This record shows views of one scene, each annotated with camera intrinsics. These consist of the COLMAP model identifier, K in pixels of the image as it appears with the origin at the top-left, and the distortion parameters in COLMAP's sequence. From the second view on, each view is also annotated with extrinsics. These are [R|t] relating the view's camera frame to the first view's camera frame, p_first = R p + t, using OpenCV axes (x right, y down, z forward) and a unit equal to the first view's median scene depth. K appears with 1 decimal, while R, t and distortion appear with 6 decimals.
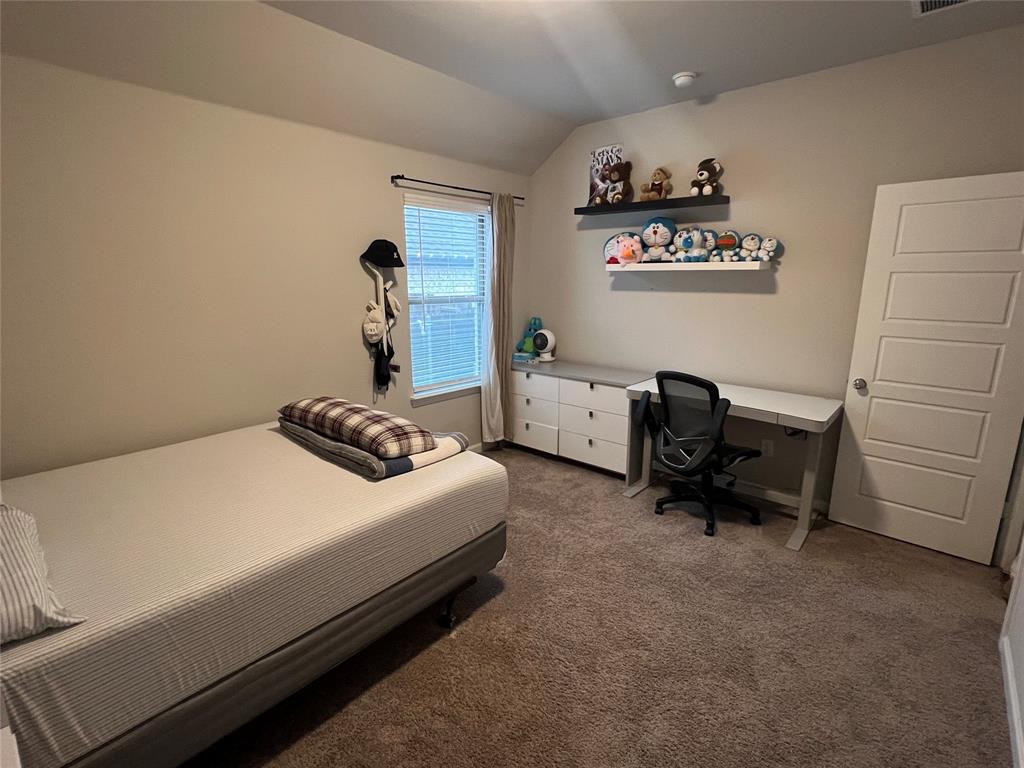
lens RADIAL K [[494.7, 0, 519.1], [0, 494.7, 385.1], [0, 0, 1]] dist [-0.007275, 0.002531]
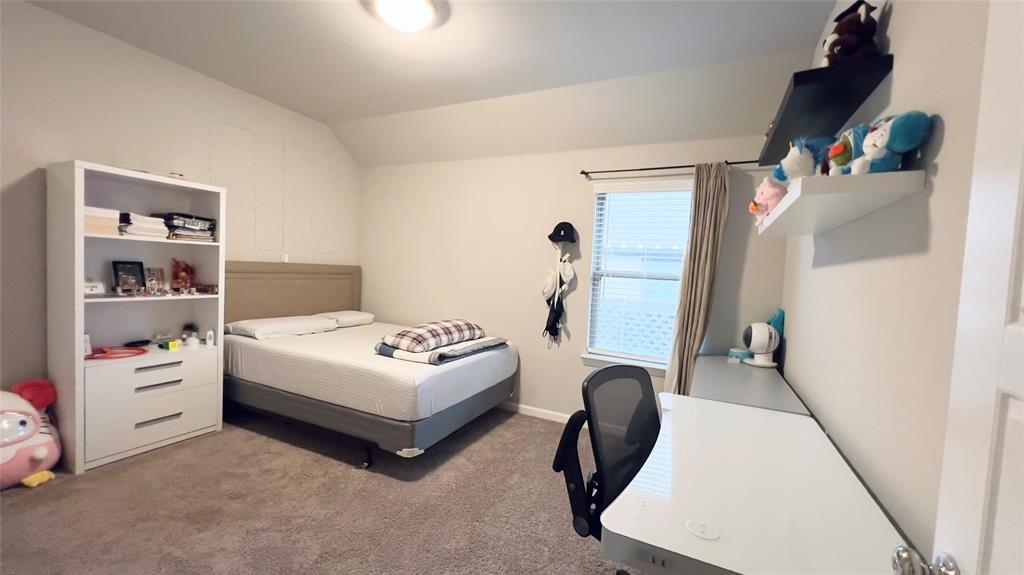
lens RADIAL K [[407.0, 0, 510.3], [0, 407.0, 291.7], [0, 0, 1]] dist [-0.002339, 0.000509]
pose [[0.244954, 0.057258, -0.967843, 0.765090], [-0.254451, 0.967059, -0.007188, -0.079176], [0.935549, 0.248029, 0.251454, 0.675998]]
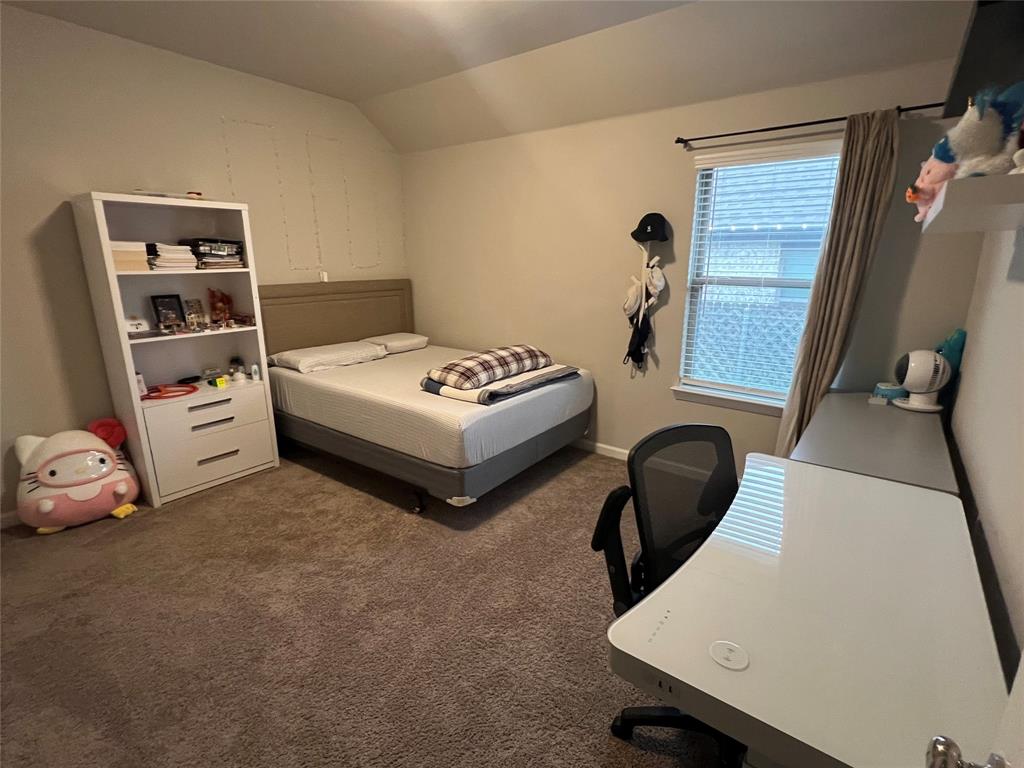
lens RADIAL K [[494.7, 0, 511.5], [0, 494.7, 388.9], [0, 0, 1]] dist [-0.007275, 0.002531]
pose [[0.055345, 0.247966, -0.967187, 0.766498], [-0.212542, 0.949396, 0.231242, -0.139817], [0.975583, 0.192769, 0.105248, 0.726989]]
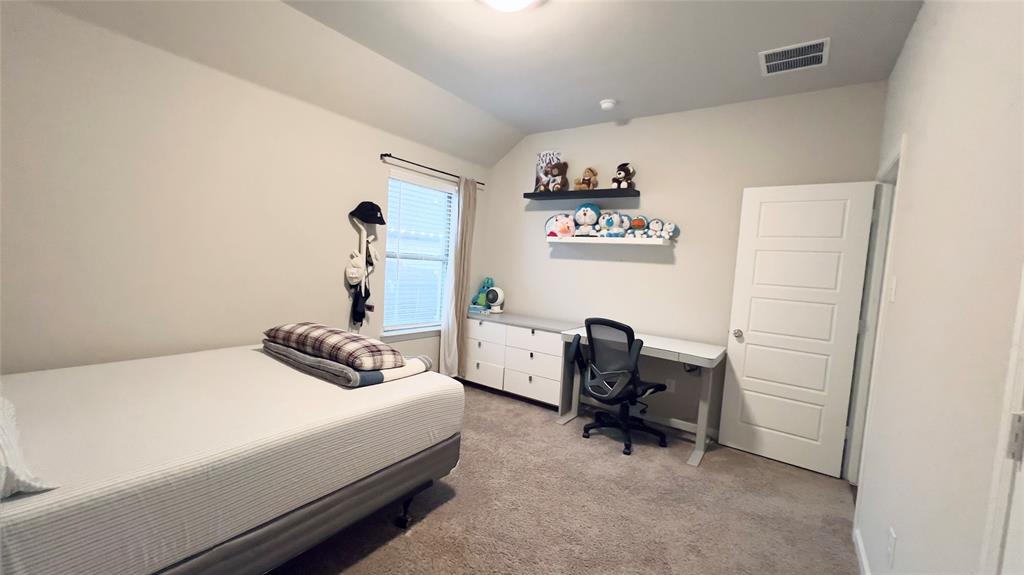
lens RADIAL K [[407.0, 0, 515.0], [0, 407.0, 290.3], [0, 0, 1]] dist [-0.002339, 0.000509]
pose [[0.992476, 0.053136, 0.110308, -0.017222], [-0.036405, 0.988242, -0.148498, 0.061611], [-0.116902, 0.143365, 0.982741, -0.003966]]
